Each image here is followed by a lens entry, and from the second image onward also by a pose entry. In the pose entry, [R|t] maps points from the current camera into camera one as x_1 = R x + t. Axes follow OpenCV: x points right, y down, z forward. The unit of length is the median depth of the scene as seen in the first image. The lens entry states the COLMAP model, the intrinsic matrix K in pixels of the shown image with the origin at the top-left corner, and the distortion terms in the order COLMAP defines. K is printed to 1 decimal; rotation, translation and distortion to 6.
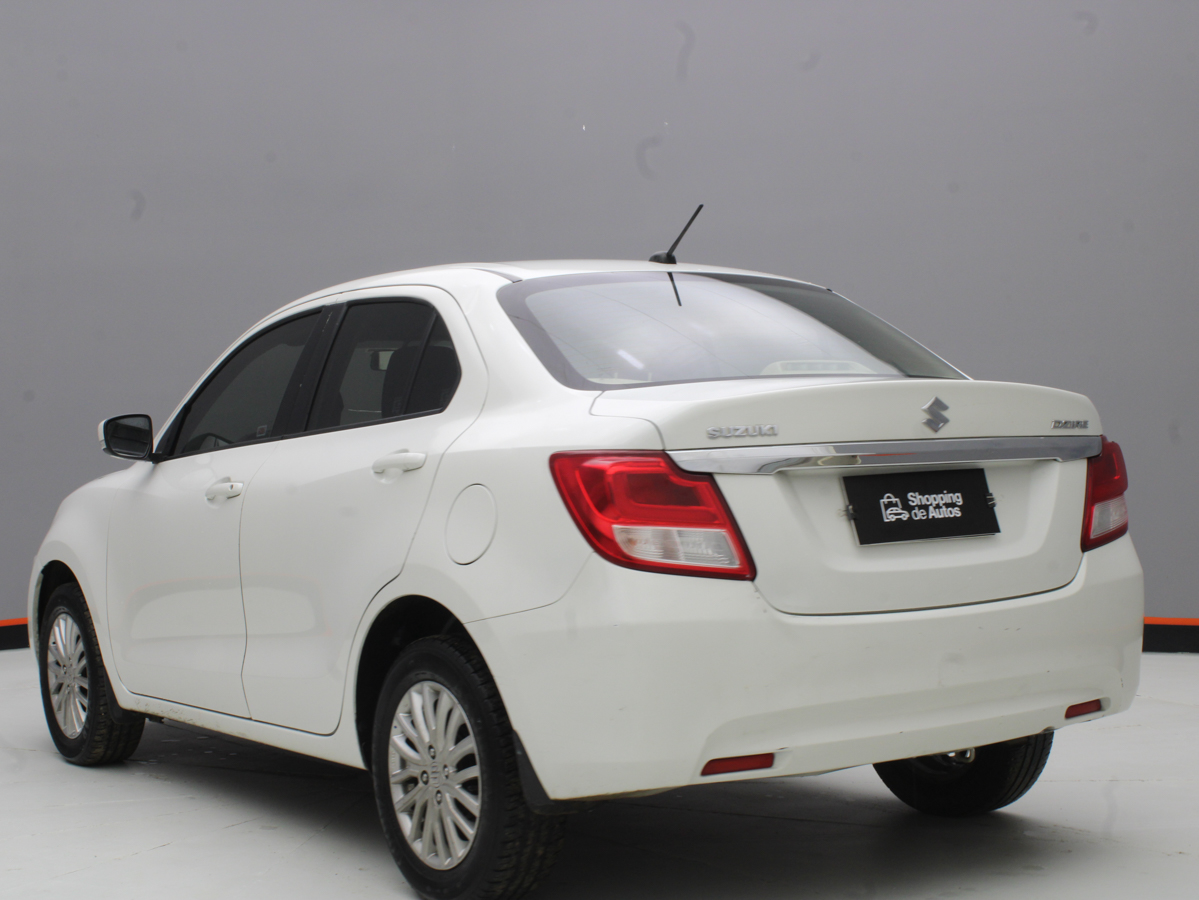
lens RADIAL K [[1854.4, 0, 599.0], [0, 1854.4, 442.8], [0, 0, 1]] dist [-0.046836, 0.000000]
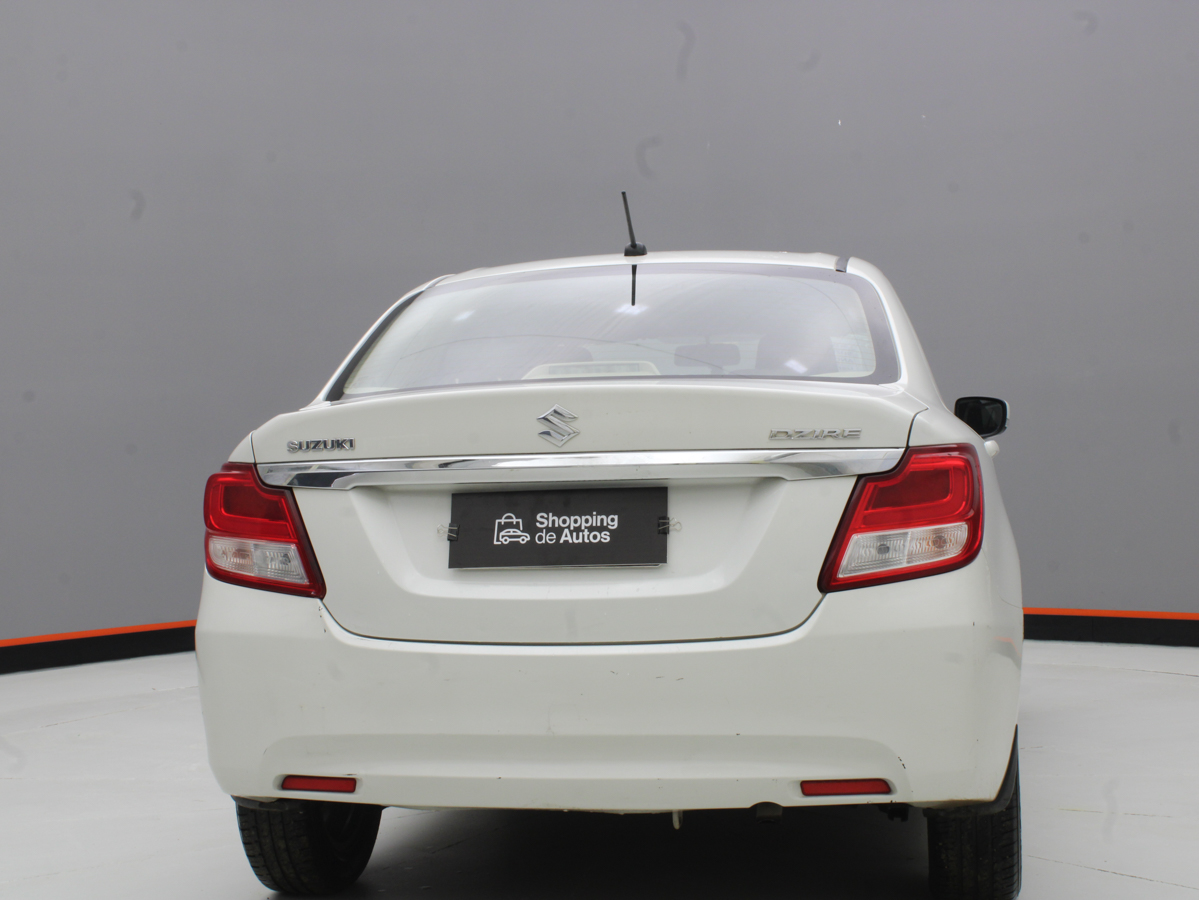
lens RADIAL K [[1854.4, 0, 599.0], [0, 1854.4, 459.0], [0, 0, 1]] dist [-0.046836, 0.000000]
pose [[0.707127, 0.014622, -0.706935, 0.815954], [0.002442, 0.999730, 0.023121, -0.019474], [0.707082, -0.018076, 0.706901, 0.390074]]
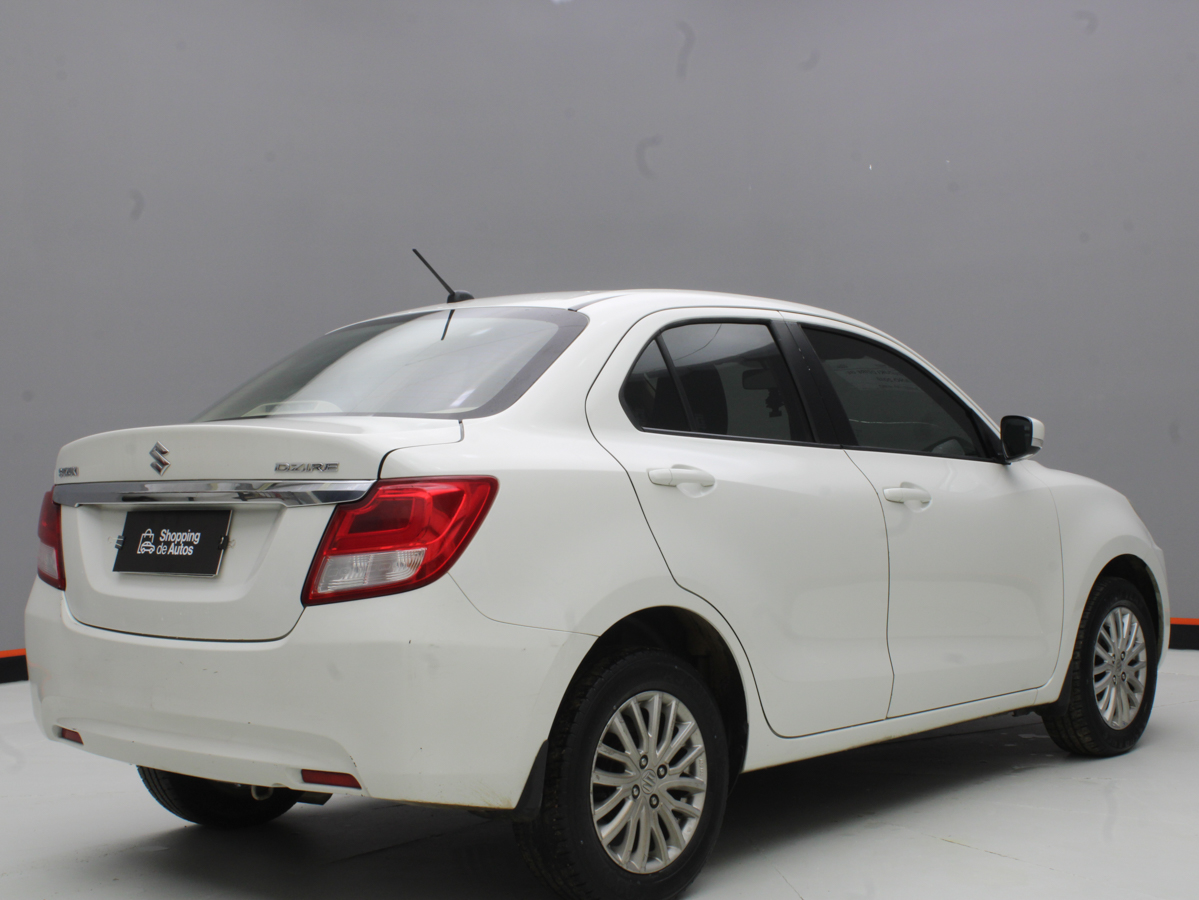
lens RADIAL K [[1707.3, 0, 598.1], [0, 1707.3, 448.9], [0, 0, 1]] dist [-0.070596, 0.000000]
pose [[0.232560, 0.014135, -0.972479, 1.196967], [0.013423, 0.999753, 0.017741, -0.034580], [0.972490, -0.017179, 0.232312, 1.015742]]
